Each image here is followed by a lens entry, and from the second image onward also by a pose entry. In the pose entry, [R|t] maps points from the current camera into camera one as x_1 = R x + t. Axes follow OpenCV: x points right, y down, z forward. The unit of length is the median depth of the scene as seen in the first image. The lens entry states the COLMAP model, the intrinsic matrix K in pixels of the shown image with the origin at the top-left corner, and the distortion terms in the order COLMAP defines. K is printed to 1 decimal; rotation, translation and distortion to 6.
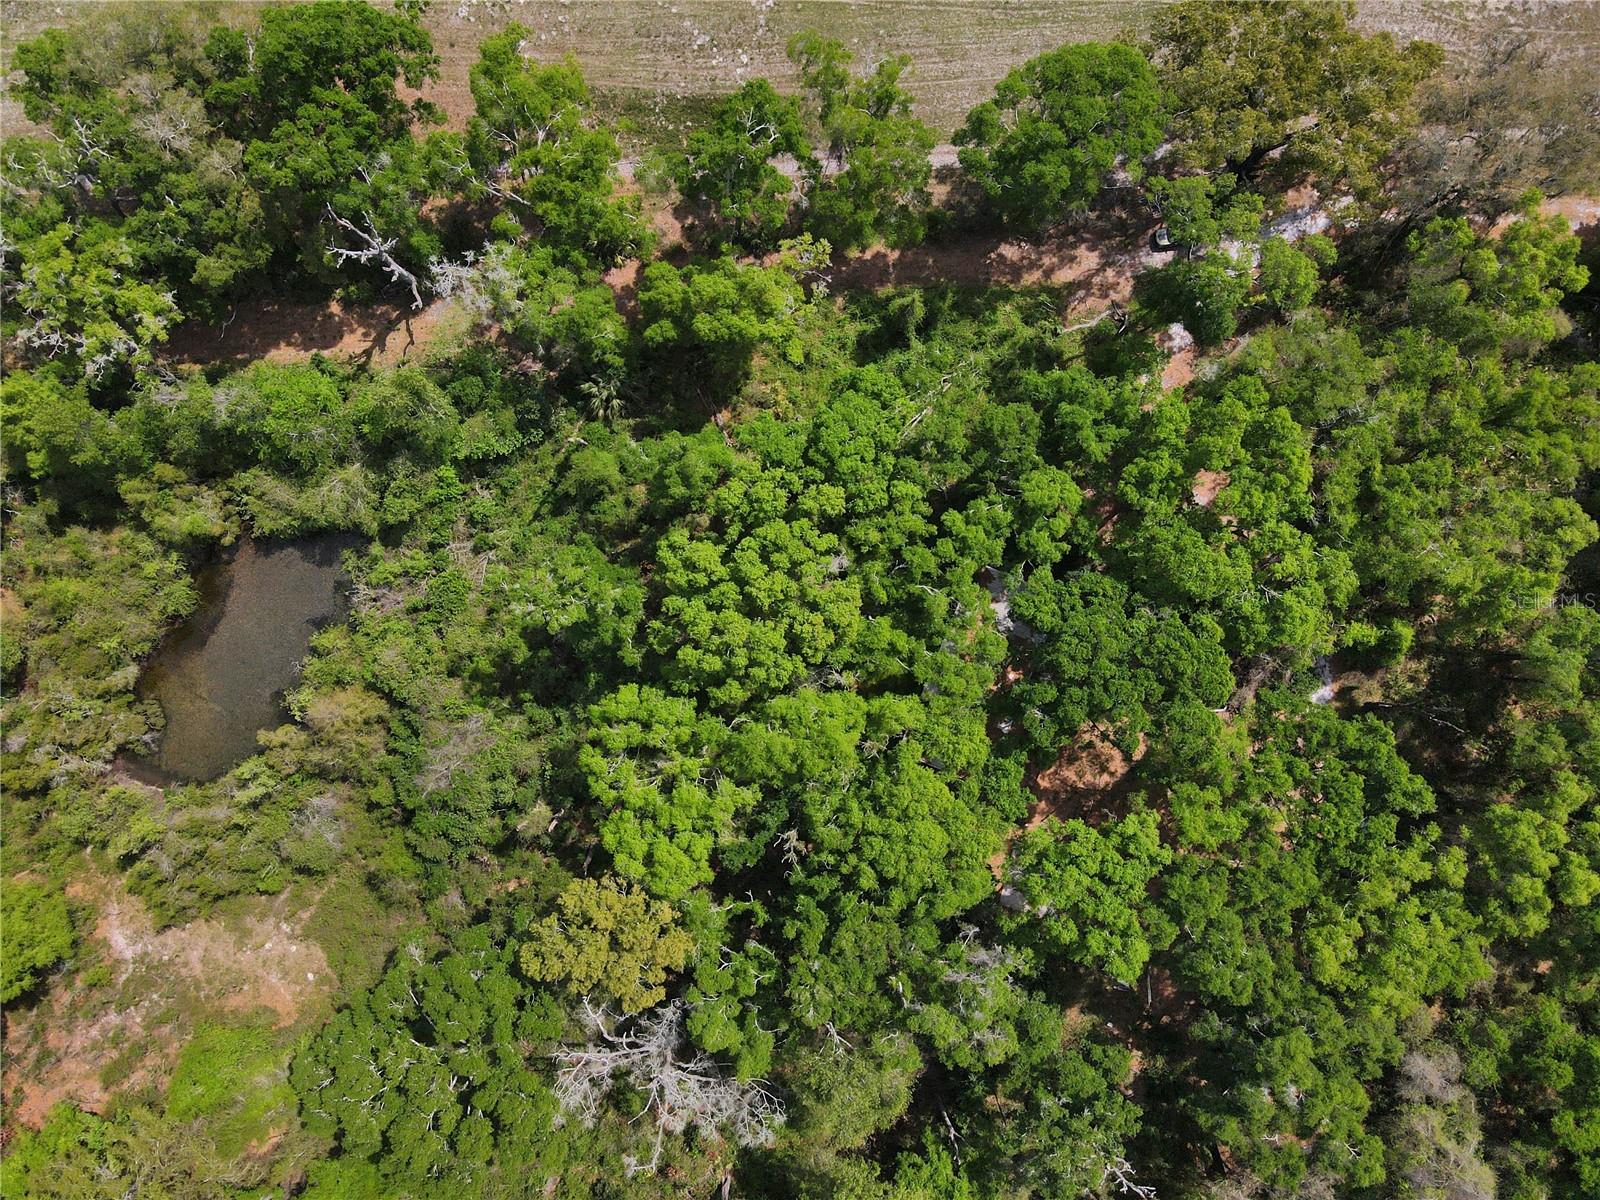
lens RADIAL K [[1170.1, 0, 803.5], [0, 1170.1, 595.7], [0, 0, 1]] dist [0.012933, 0.000064]
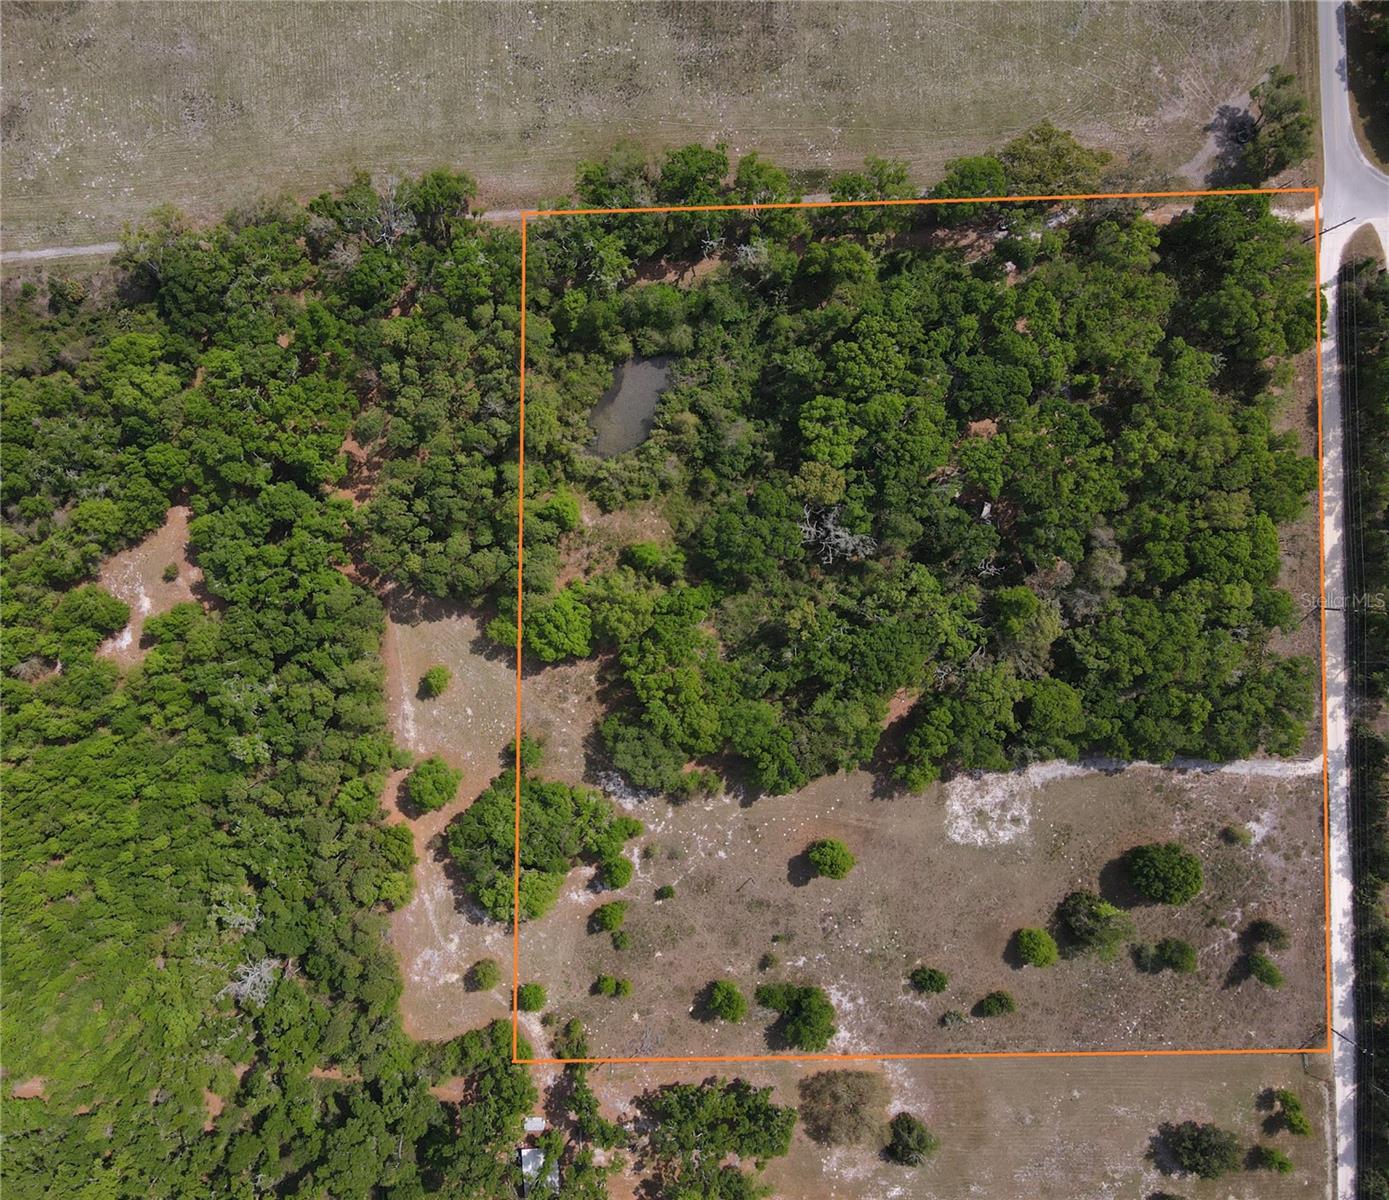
lens RADIAL K [[1180.7, 0, 588.1], [0, 1180.7, 586.3], [0, 0, 1]] dist [0.017426, 0.003869]
pose [[0.999788, -0.020551, -0.000898, -0.673038], [0.020570, 0.998474, 0.051254, 0.356489], [-0.000157, -0.051261, 0.998685, -1.776845]]
